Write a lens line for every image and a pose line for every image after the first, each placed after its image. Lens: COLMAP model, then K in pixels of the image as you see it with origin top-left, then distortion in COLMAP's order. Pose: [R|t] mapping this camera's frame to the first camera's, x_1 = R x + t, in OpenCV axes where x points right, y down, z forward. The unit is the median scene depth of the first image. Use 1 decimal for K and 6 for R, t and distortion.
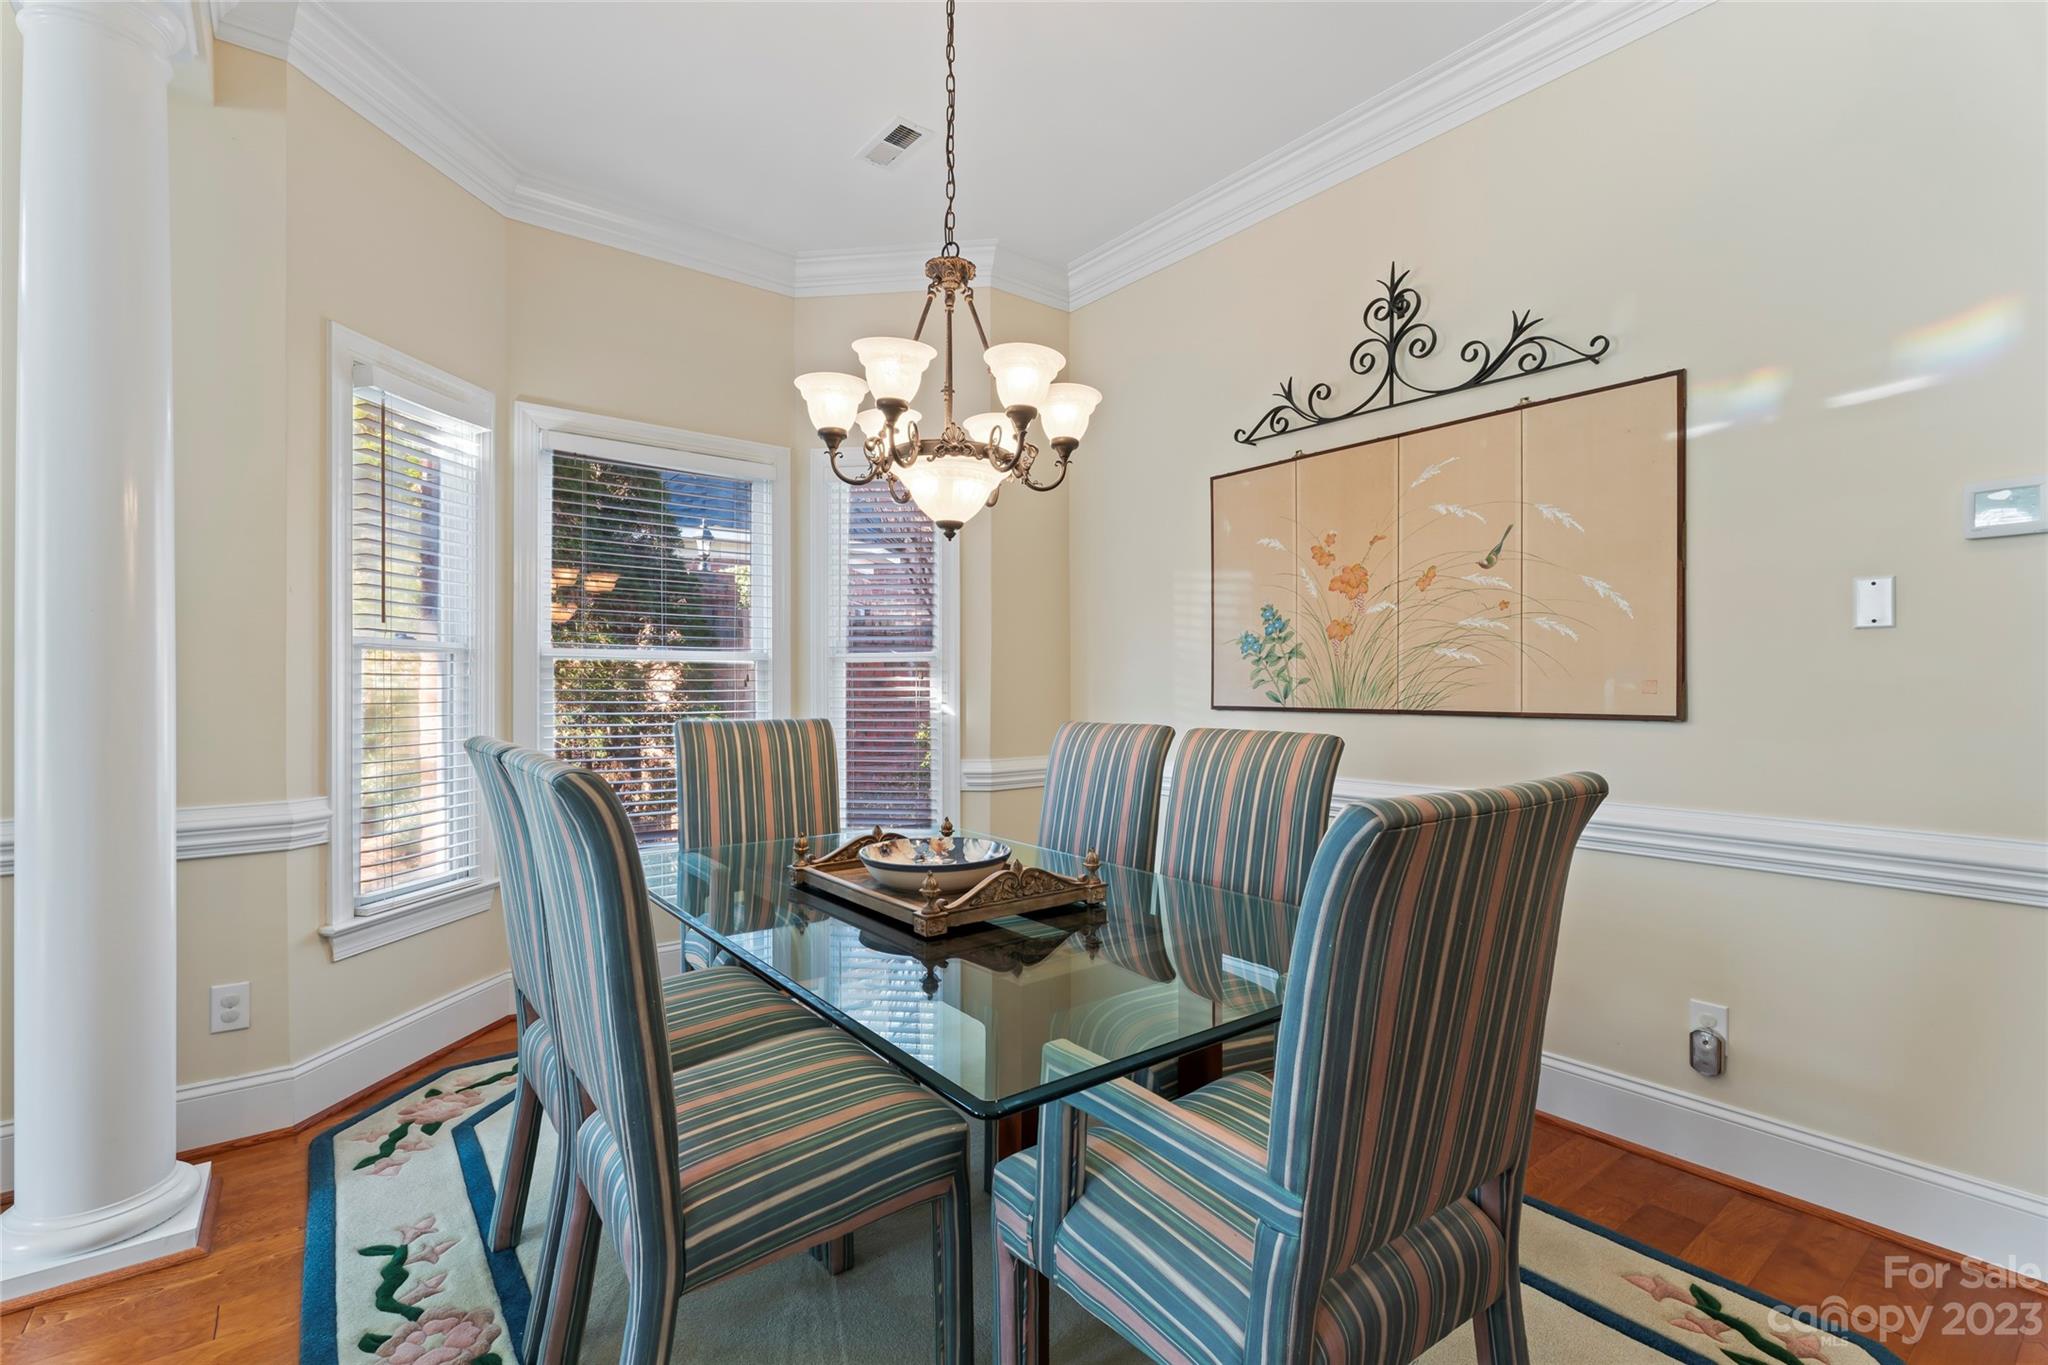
lens RADIAL K [[937.9, 0, 1018.4], [0, 937.9, 681.9], [0, 0, 1]] dist [-0.006000, 0.001012]
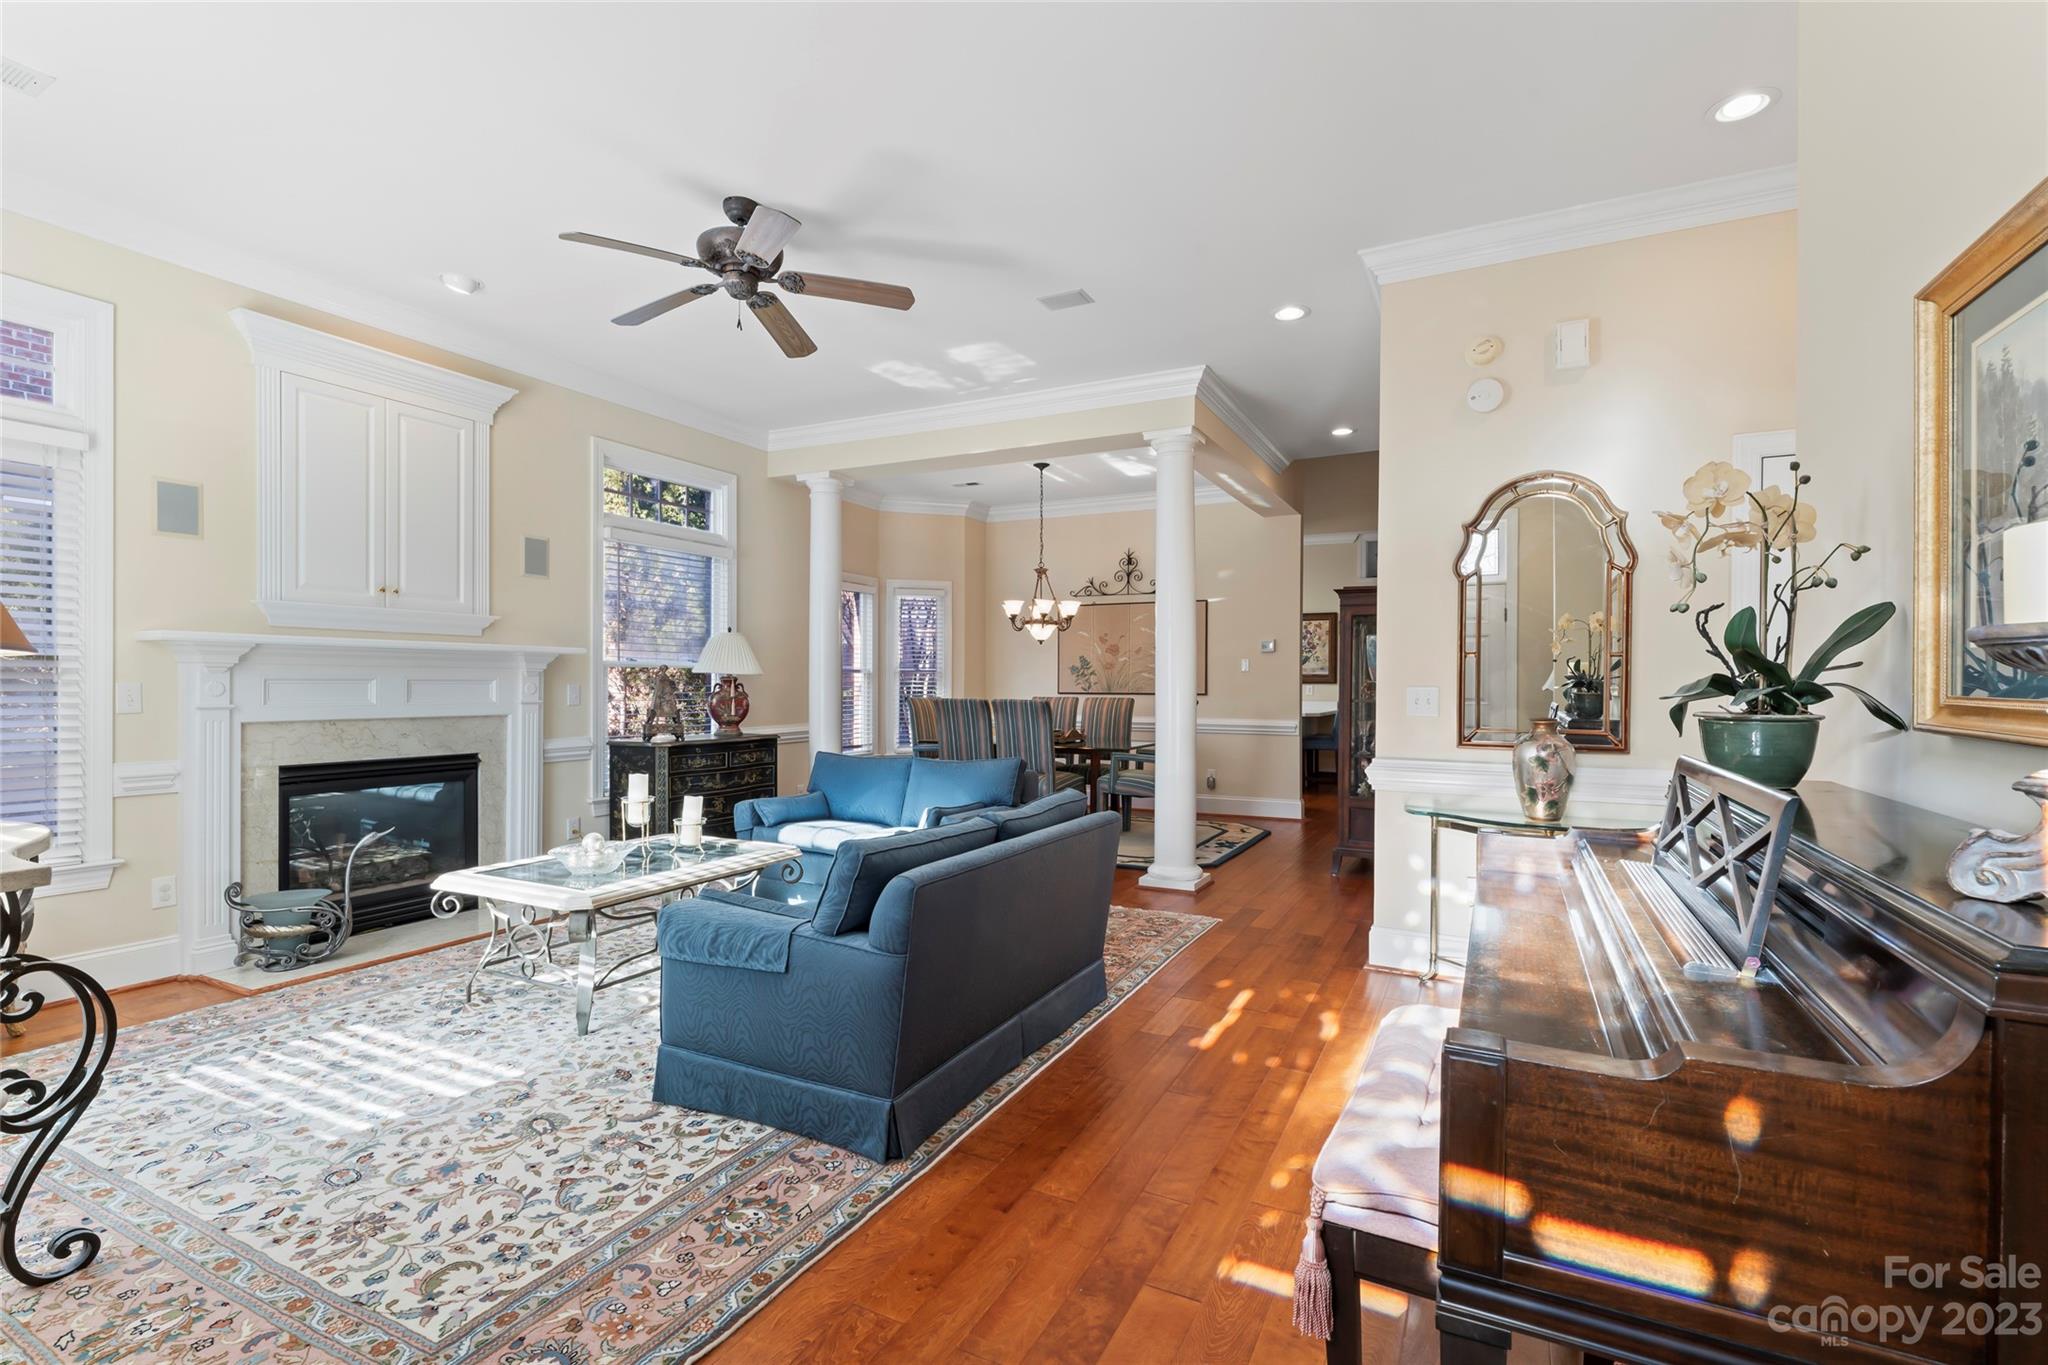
lens RADIAL K [[937.9, 0, 1034.8], [0, 937.9, 688.4], [0, 0, 1]] dist [-0.006000, 0.001012]
pose [[0.900700, 0.000173, 0.434442, -1.189432], [-0.004701, 0.999945, 0.009348, -0.012099], [-0.434417, -0.010462, 0.900651, -1.608365]]
